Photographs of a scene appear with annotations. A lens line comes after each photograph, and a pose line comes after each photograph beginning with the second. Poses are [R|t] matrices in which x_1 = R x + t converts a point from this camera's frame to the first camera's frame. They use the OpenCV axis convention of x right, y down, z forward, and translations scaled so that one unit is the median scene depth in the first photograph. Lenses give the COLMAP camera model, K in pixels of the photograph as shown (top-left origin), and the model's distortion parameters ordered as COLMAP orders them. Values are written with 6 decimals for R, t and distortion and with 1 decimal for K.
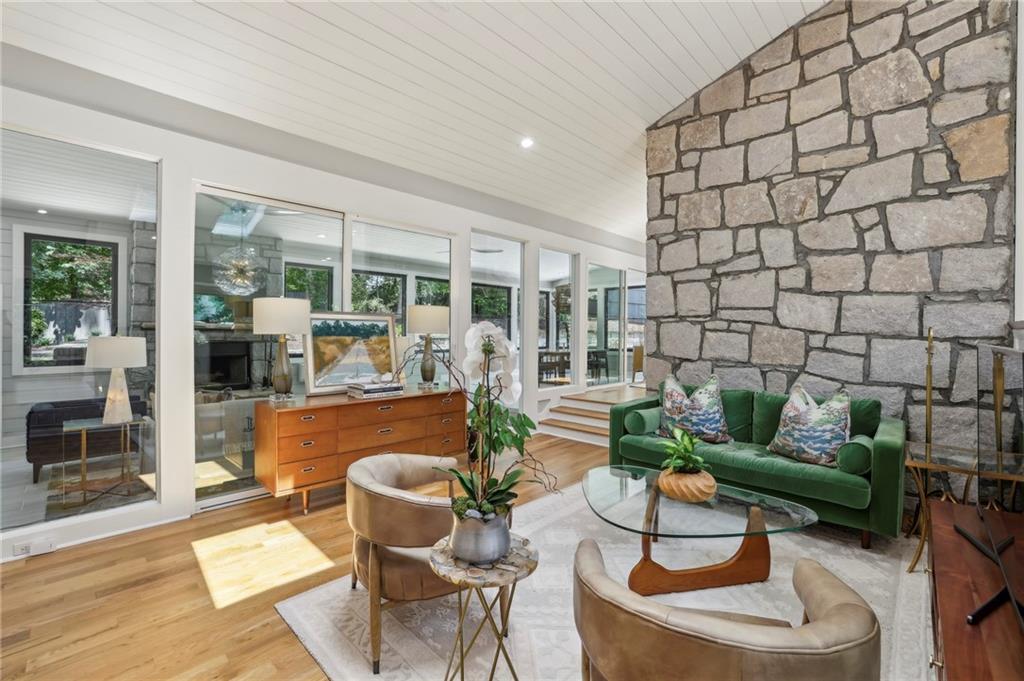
lens RADIAL K [[443.8, 0, 502.1], [0, 443.8, 332.7], [0, 0, 1]] dist [-0.035612, 0.009097]
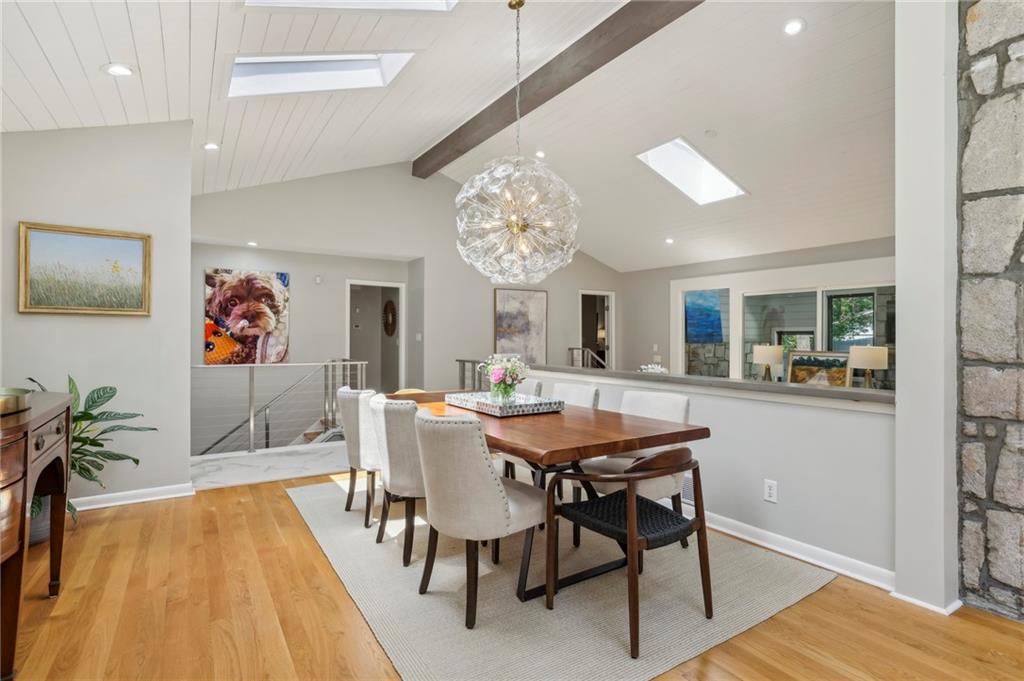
lens RADIAL K [[508.8, 0, 510.9], [0, 508.8, 335.4], [0, 0, 1]] dist [-0.003708, 0.000105]
pose [[-0.226876, -0.008458, -0.973887, 1.686215], [-0.001446, 0.999964, -0.008347, -0.087810], [0.973922, -0.000486, -0.226881, 0.366782]]
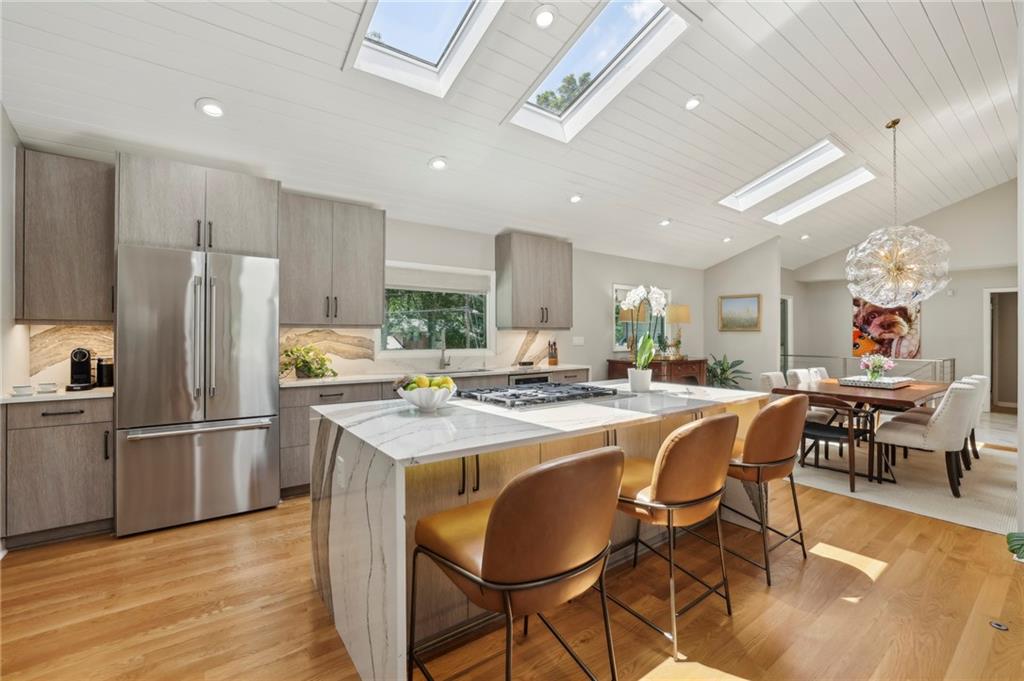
lens RADIAL K [[443.8, 0, 506.7], [0, 443.8, 336.6], [0, 0, 1]] dist [-0.035612, 0.009097]
pose [[-0.988178, -0.005871, 0.153196, 1.679162], [-0.006530, 0.999971, -0.003798, -0.091577], [-0.153169, -0.004754, -0.988189, 1.535539]]
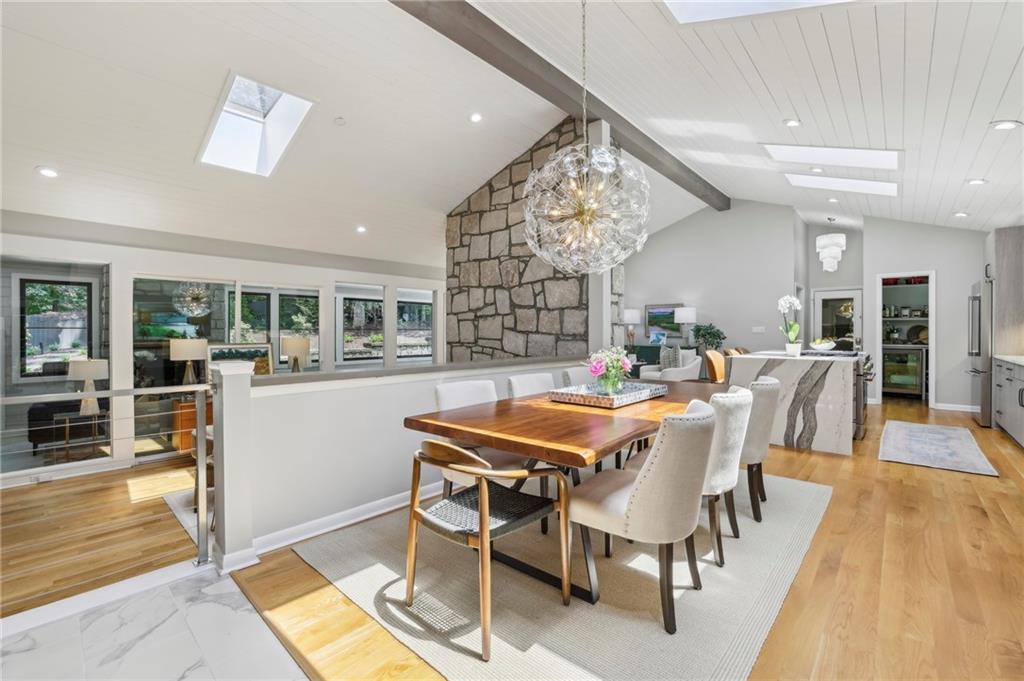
lens RADIAL K [[443.8, 0, 507.3], [0, 443.8, 330.7], [0, 0, 1]] dist [-0.035612, 0.009097]
pose [[0.999583, -0.007324, 0.027940, 0.579494], [0.007347, 0.999973, -0.000728, -0.084912], [-0.027934, 0.000933, 0.999609, -0.598167]]
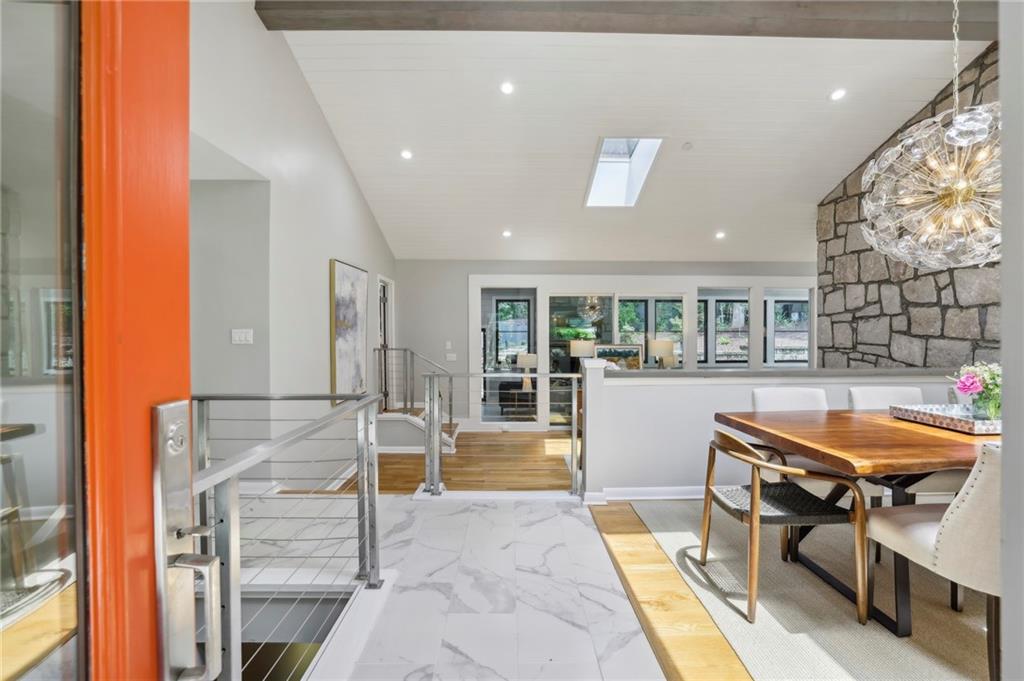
lens RADIAL K [[443.8, 0, 499.3], [0, 443.8, 338.0], [0, 0, 1]] dist [-0.035612, 0.009097]
pose [[0.684278, -0.000778, -0.729221, 0.748137], [0.008626, 0.999938, 0.007027, -0.094483], [0.729170, -0.011099, 0.684242, -0.727109]]
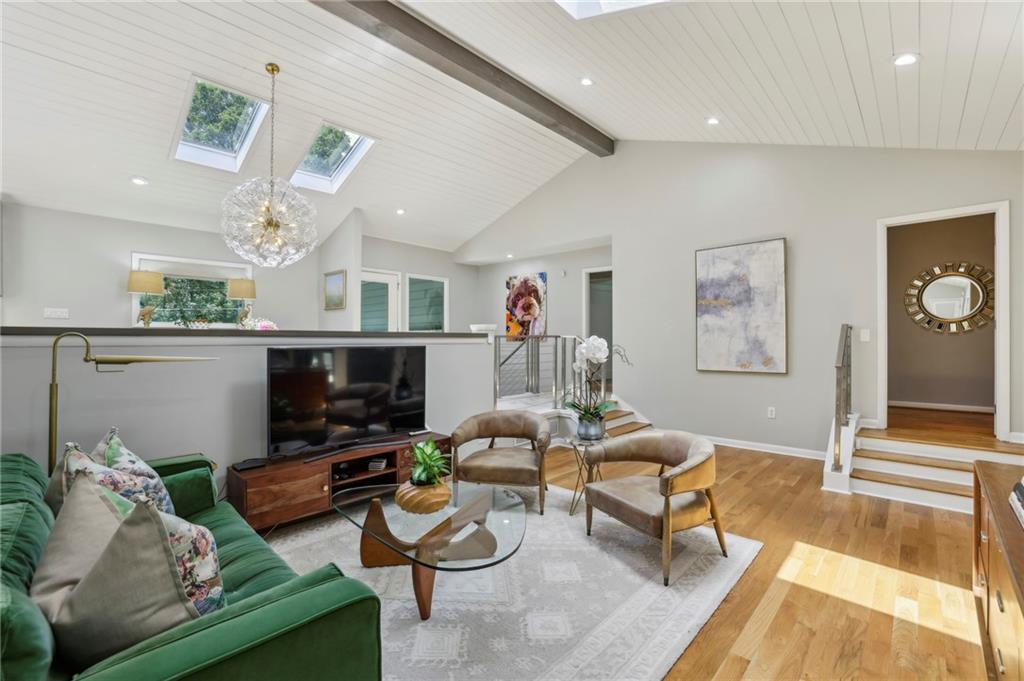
lens RADIAL K [[443.8, 0, 517.6], [0, 443.8, 338.4], [0, 0, 1]] dist [-0.035612, 0.009097]
pose [[-0.999878, -0.001633, -0.015510, 0.151013], [-0.001615, 0.999998, -0.001188, -0.007279], [0.015512, -0.001163, -0.999879, 1.304163]]
